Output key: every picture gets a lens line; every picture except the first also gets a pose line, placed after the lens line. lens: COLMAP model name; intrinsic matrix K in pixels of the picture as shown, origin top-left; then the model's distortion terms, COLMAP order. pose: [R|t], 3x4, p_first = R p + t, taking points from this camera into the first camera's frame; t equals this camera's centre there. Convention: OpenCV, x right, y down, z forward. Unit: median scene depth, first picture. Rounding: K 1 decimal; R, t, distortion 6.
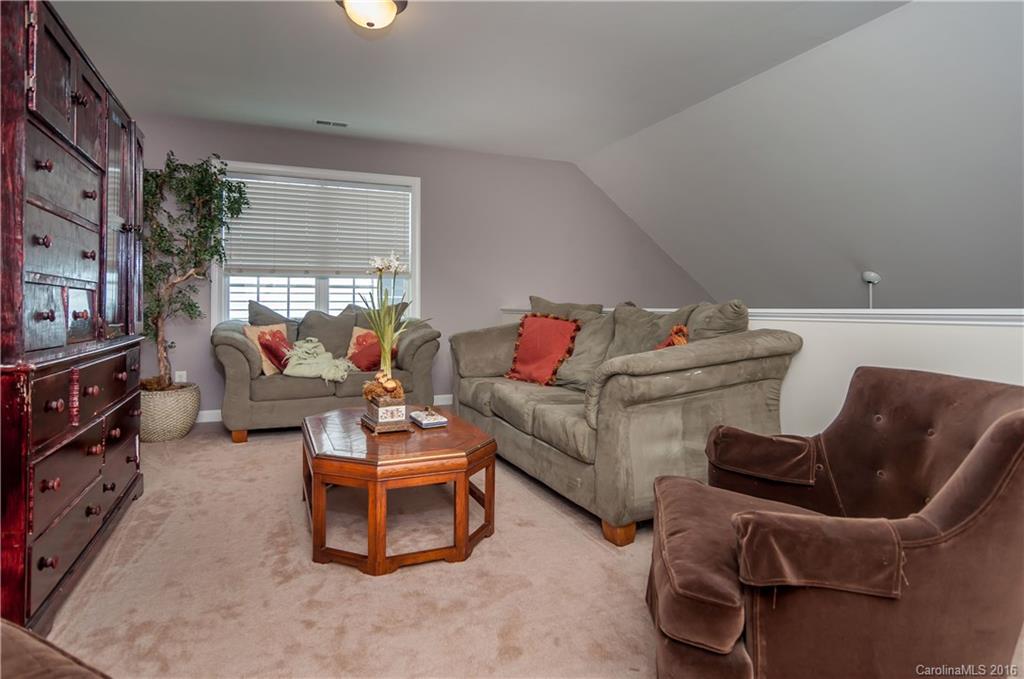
lens RADIAL K [[554.0, 0, 501.7], [0, 554.0, 306.7], [0, 0, 1]] dist [-0.002076, 0.000923]
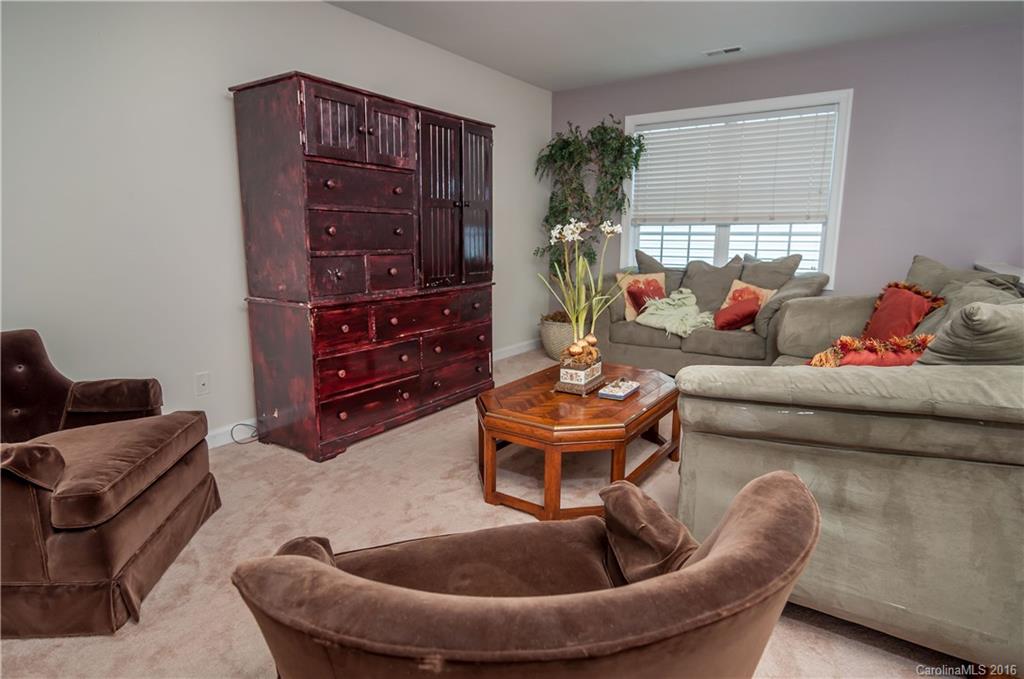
lens RADIAL K [[561.9, 0, 513.2], [0, 561.9, 336.9], [0, 0, 1]] dist [0.006111, 0.000458]
pose [[0.555867, 0.153992, -0.816883, 0.329558], [-0.004841, 0.983275, 0.182064, -0.041500], [0.831257, -0.097249, 0.547316, 0.176701]]
